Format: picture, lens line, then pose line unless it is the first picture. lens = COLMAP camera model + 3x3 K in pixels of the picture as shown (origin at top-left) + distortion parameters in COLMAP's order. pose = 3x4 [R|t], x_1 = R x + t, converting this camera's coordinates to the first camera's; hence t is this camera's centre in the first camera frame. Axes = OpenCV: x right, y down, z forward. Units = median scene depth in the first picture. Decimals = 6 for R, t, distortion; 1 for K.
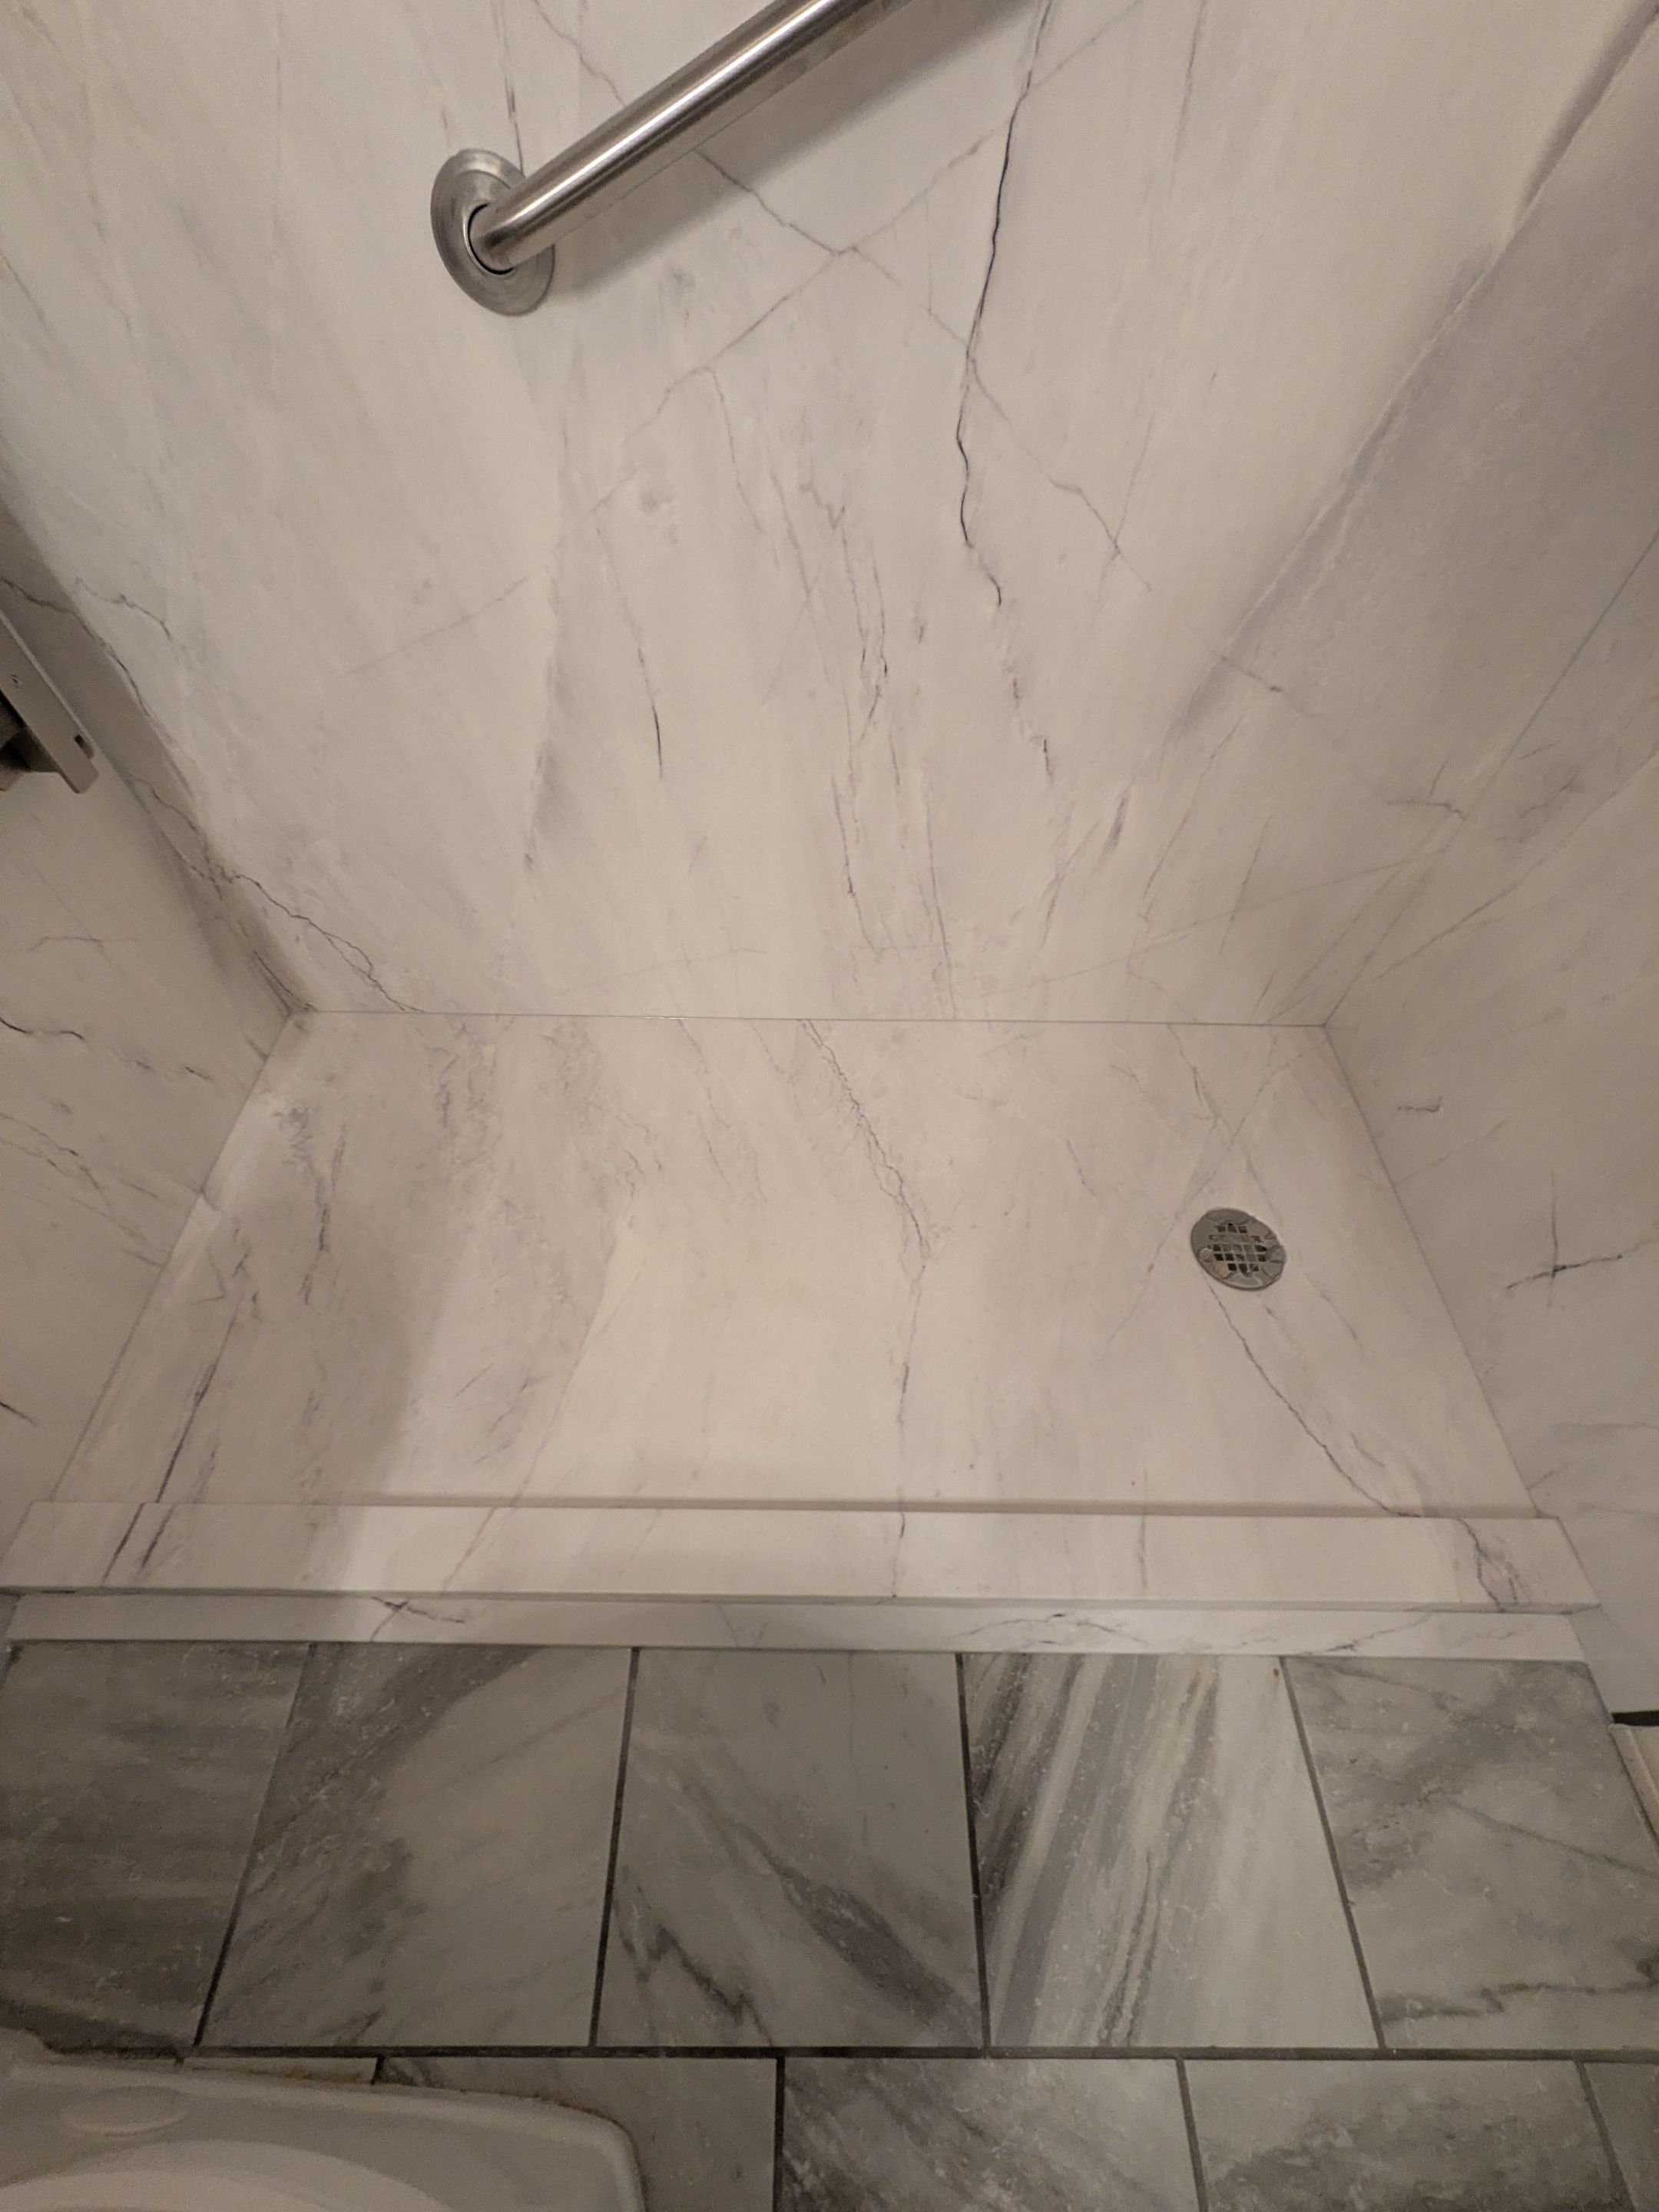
lens RADIAL K [[882.1, 0, 825.0], [0, 882.1, 1107.4], [0, 0, 1]] dist [-0.000794, 0.000488]
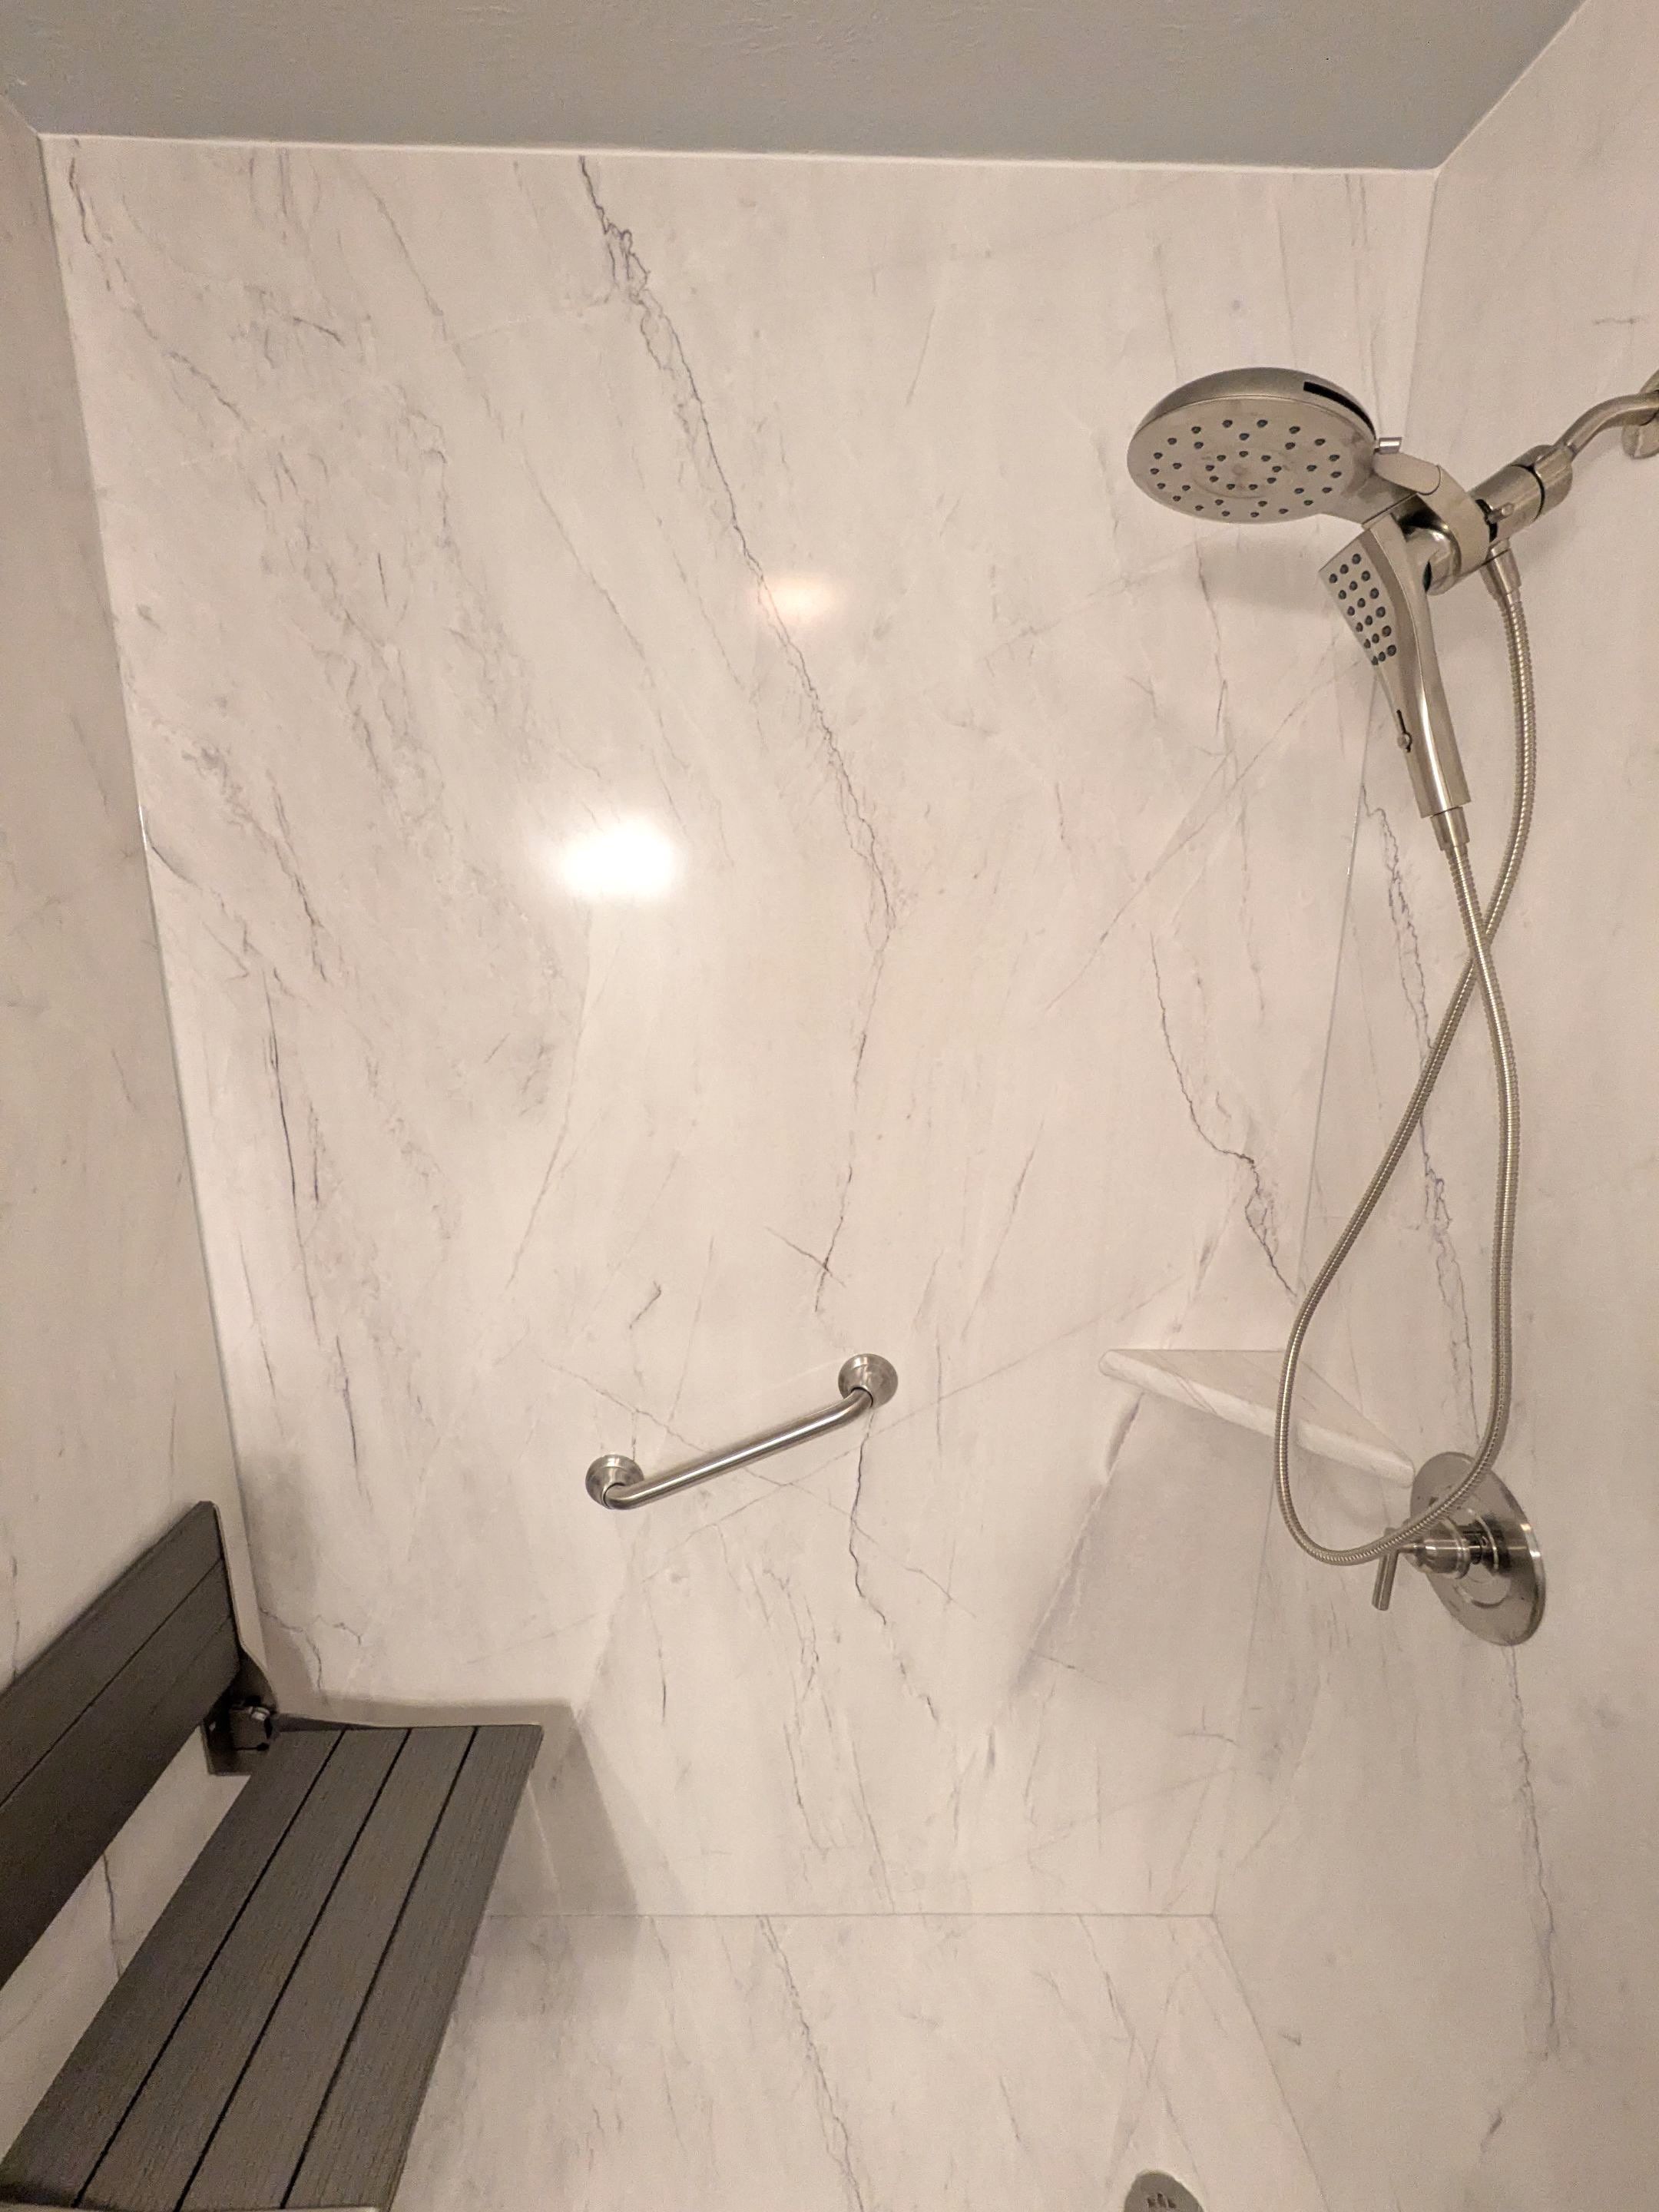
lens RADIAL K [[882.1, 0, 825.5], [0, 882.1, 1110.1], [0, 0, 1]] dist [-0.000794, 0.000488]
pose [[0.999762, 0.000408, 0.021830, 0.048782], [0.013886, 0.759689, -0.650138, -0.219641], [-0.016850, 0.650286, 0.759503, -0.802986]]
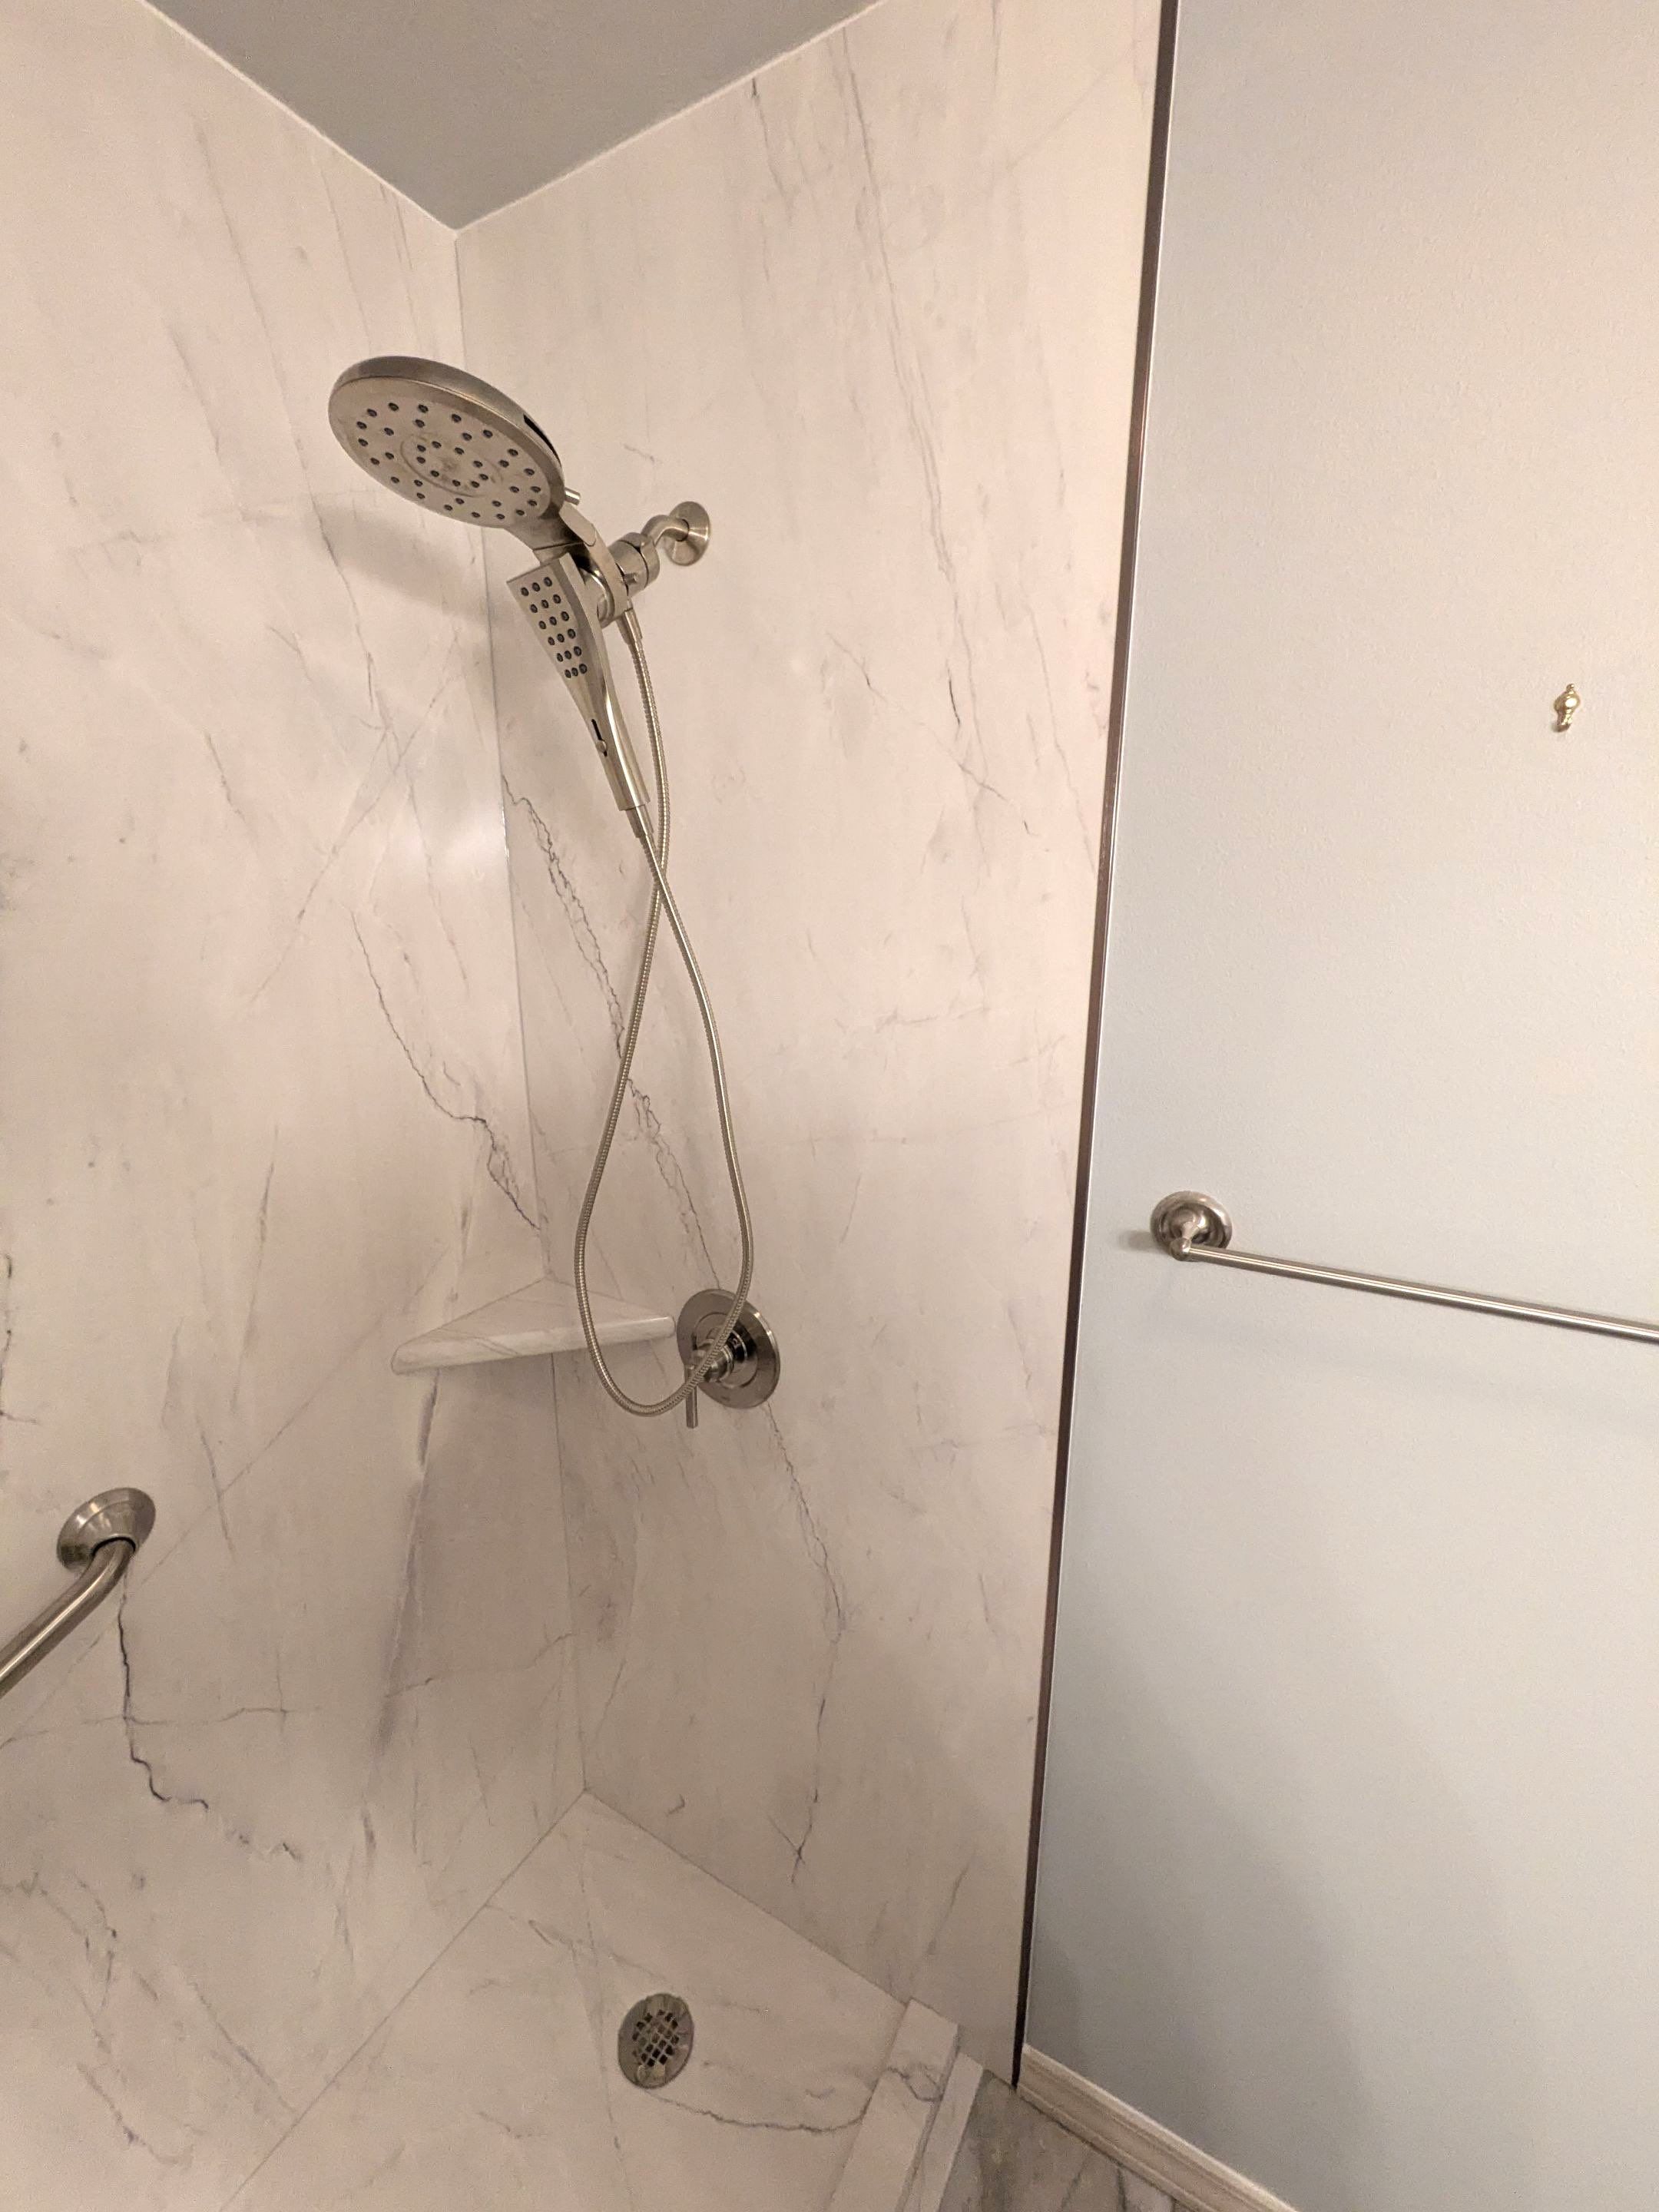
lens RADIAL K [[882.1, 0, 823.6], [0, 882.1, 1109.6], [0, 0, 1]] dist [-0.000794, 0.000488]
pose [[0.493630, -0.205944, 0.844936, -0.215144], [0.697255, 0.674387, -0.242977, -0.302209], [-0.519774, 0.709076, 0.476493, -0.730481]]
